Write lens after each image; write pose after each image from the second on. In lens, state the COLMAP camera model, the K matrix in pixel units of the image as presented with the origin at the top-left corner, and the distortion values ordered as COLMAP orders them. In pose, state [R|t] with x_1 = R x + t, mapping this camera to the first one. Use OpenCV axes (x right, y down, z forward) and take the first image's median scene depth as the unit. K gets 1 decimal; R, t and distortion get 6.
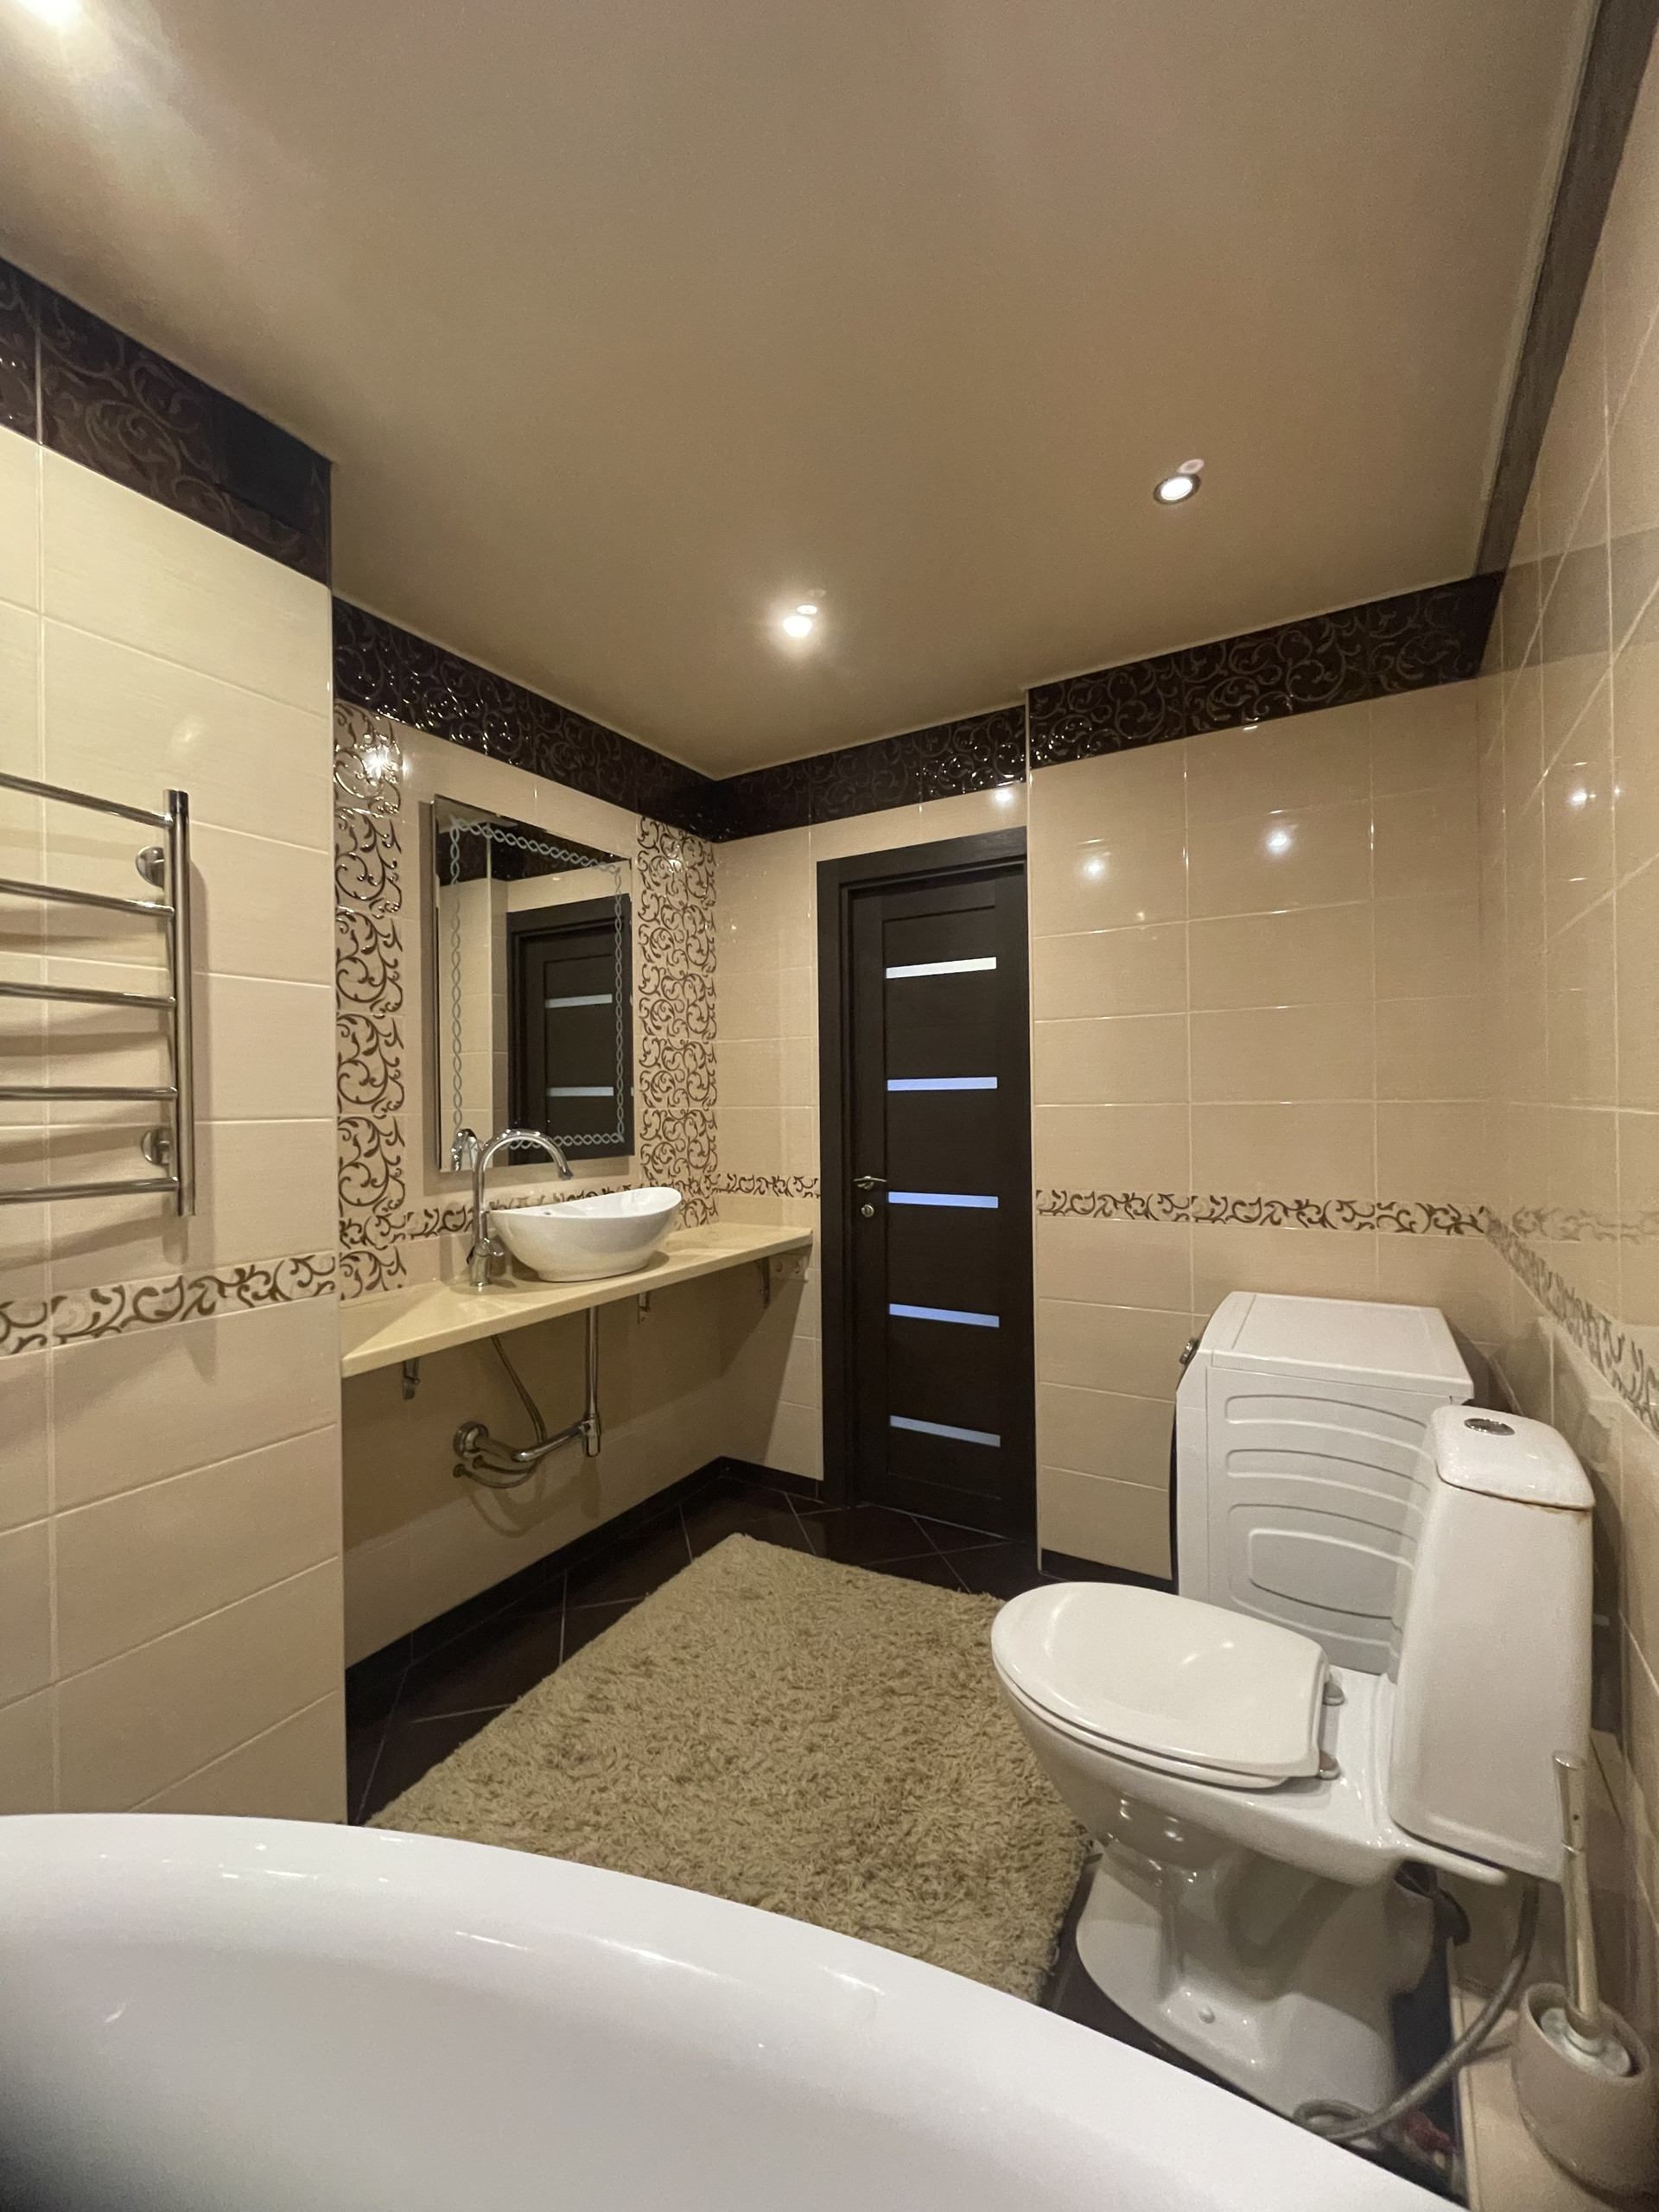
lens RADIAL K [[904.8, 0, 830.8], [0, 904.8, 1102.2], [0, 0, 1]] dist [-0.004916, 0.001087]
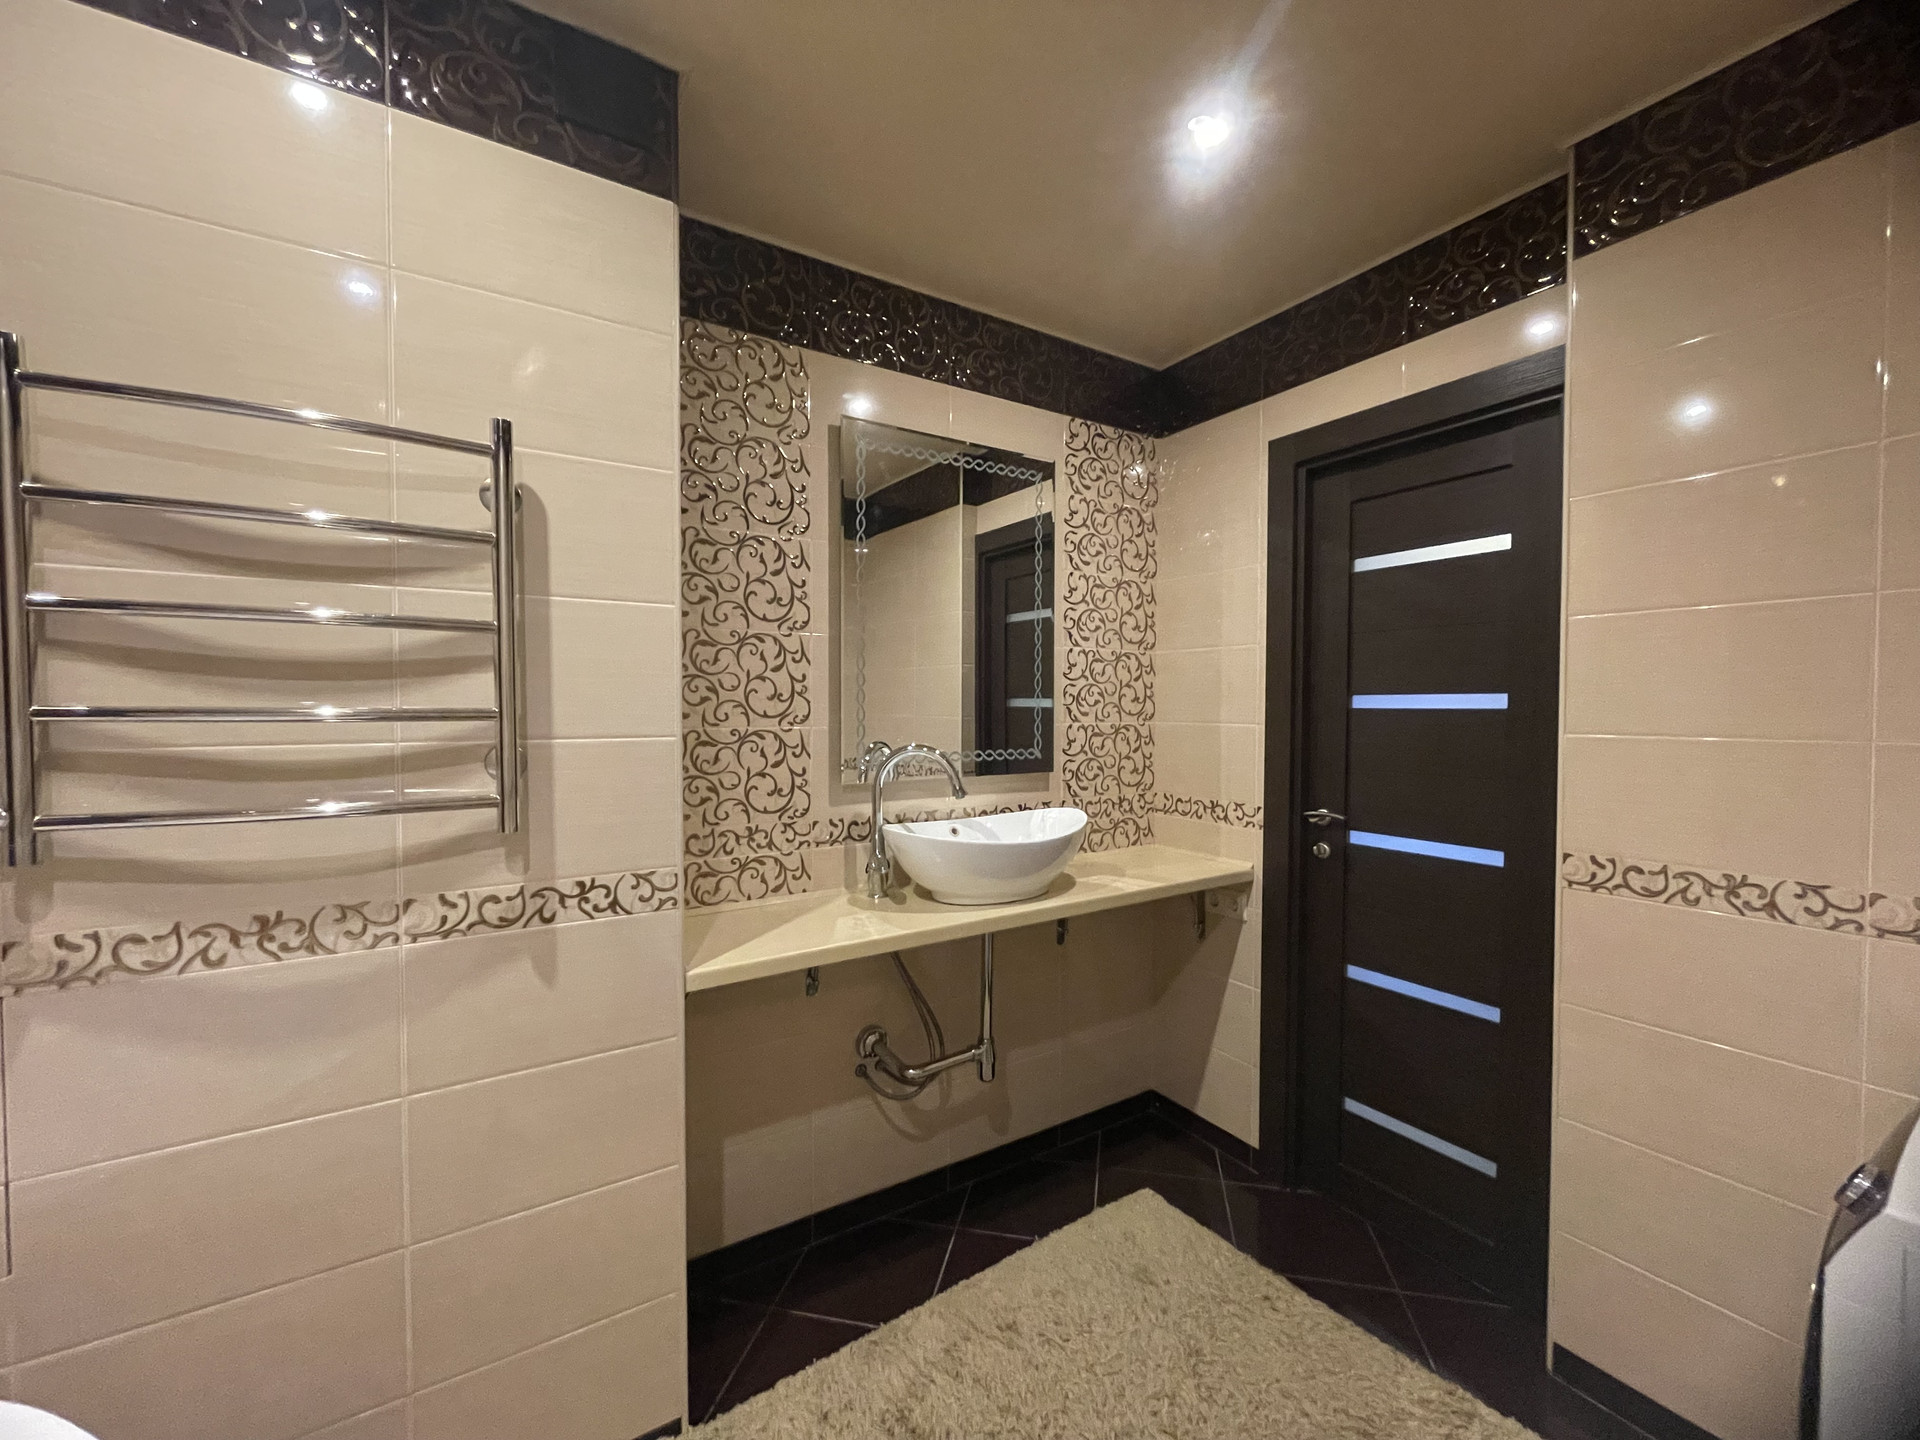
lens RADIAL K [[785.4, 0, 956.2], [0, 785.4, 724.4], [0, 0, 1]] dist [-0.004916, 0.001087]
pose [[0.889401, 0.025604, -0.456410, 0.087628], [-0.013591, 0.999470, 0.029586, -0.018375], [0.456926, -0.020111, 0.889277, 0.251087]]
